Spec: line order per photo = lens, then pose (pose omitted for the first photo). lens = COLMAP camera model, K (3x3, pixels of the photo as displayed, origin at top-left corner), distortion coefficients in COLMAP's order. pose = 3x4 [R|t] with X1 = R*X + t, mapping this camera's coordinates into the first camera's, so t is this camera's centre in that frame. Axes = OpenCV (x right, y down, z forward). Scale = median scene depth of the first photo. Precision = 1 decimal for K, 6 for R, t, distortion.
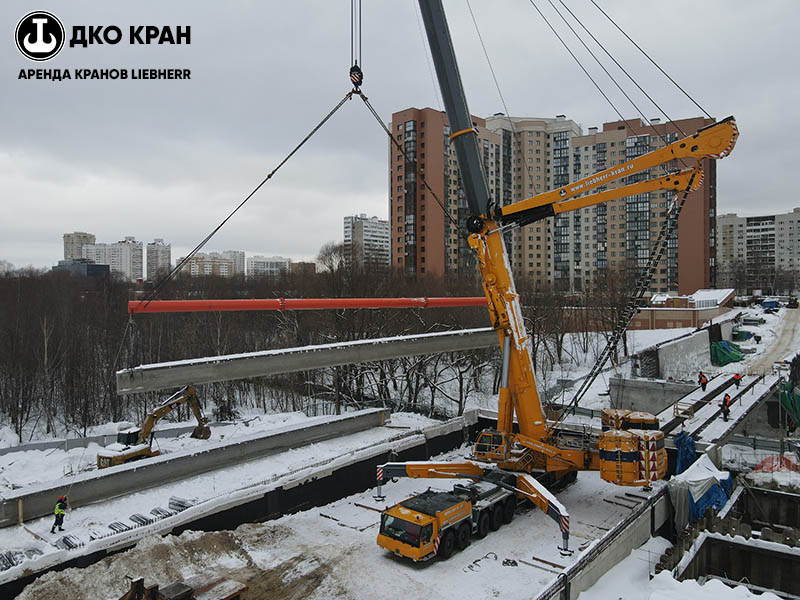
lens RADIAL K [[572.9, 0, 400.0], [0, 572.9, 300.0], [0, 0, 1]] dist [0.007348, 0.009172]
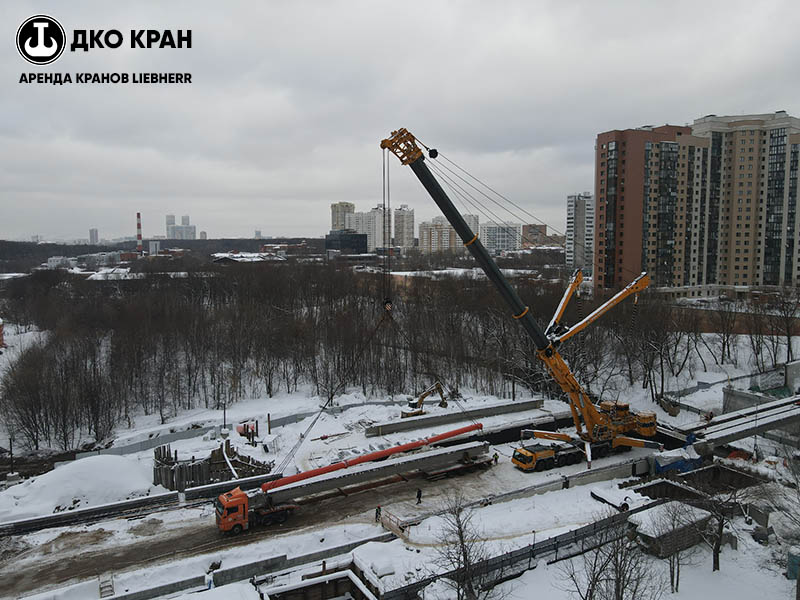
lens RADIAL K [[572.9, 0, 400.0], [0, 572.9, 300.0], [0, 0, 1]] dist [0.007348, 0.009172]
pose [[0.920077, 0.033208, -0.390327, 0.257320], [-0.000848, 0.996567, 0.082788, -0.264776], [0.391736, -0.075840, 0.916947, -0.783335]]
